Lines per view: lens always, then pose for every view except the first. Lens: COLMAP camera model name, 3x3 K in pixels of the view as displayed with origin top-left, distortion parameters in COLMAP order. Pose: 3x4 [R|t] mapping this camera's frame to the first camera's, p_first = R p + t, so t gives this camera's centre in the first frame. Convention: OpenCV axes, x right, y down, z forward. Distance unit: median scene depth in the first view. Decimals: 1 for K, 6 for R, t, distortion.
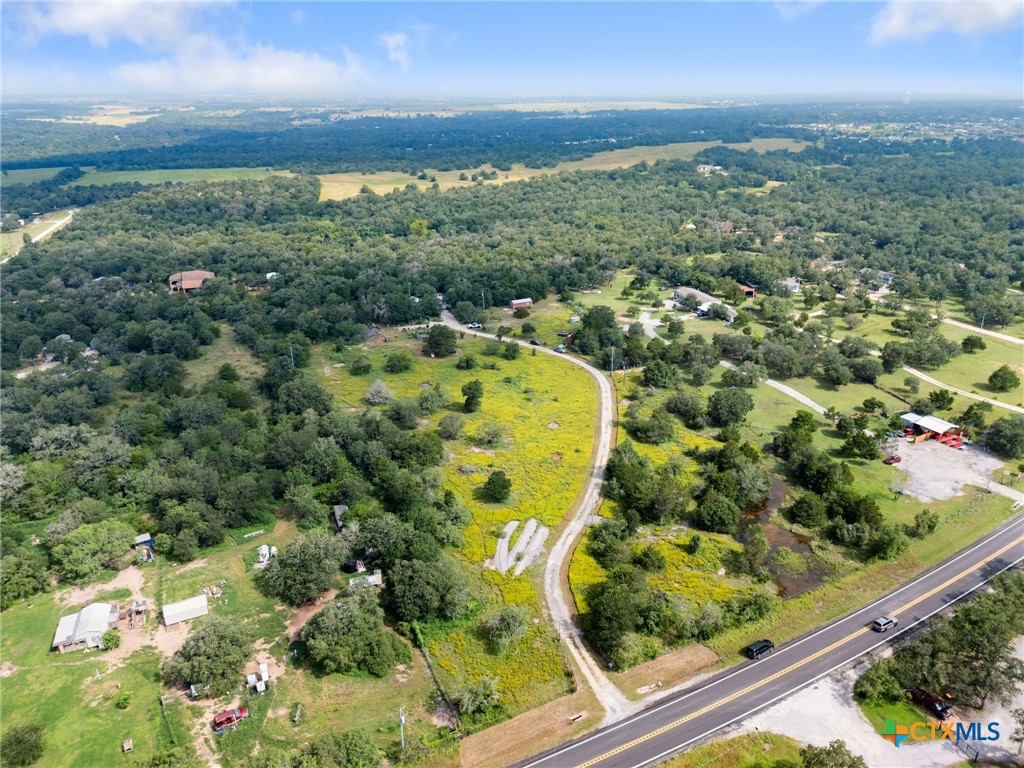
lens RADIAL K [[750.5, 0, 512.0], [0, 750.5, 384.0], [0, 0, 1]] dist [0.065898, -0.061836]
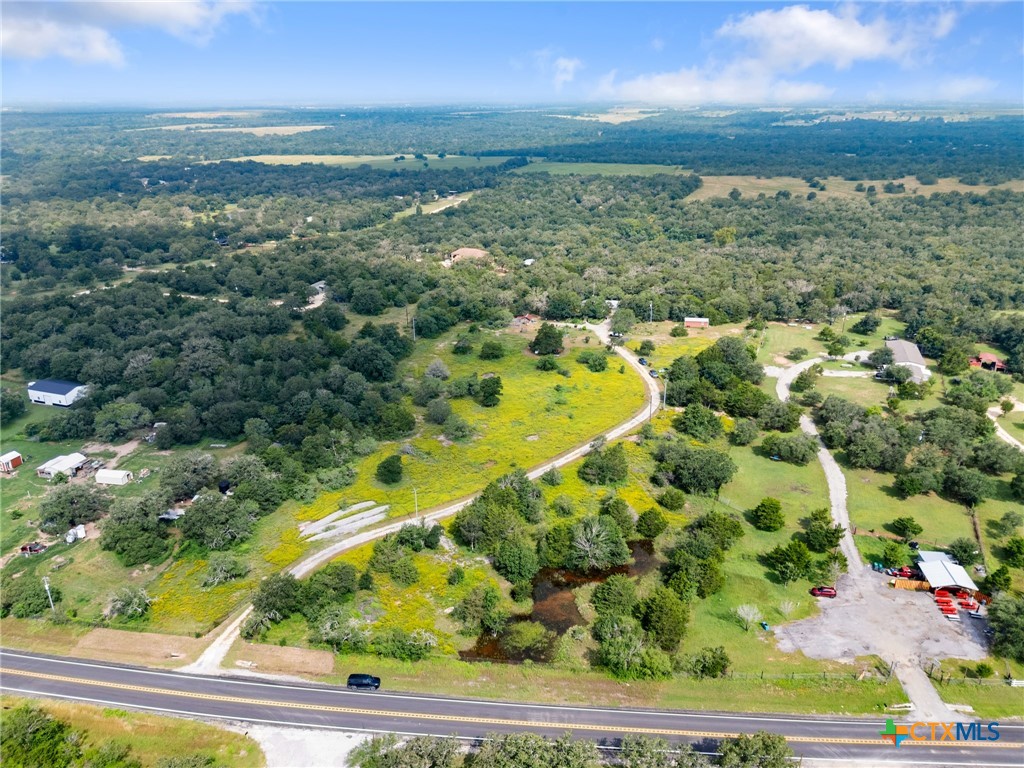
lens RADIAL K [[750.5, 0, 512.0], [0, 750.5, 384.0], [0, 0, 1]] dist [0.065898, -0.061836]
pose [[0.805172, 0.223564, -0.549288, 0.387111], [-0.223913, 0.972269, 0.067497, -0.050181], [0.549145, 0.068646, 0.832903, 0.122649]]
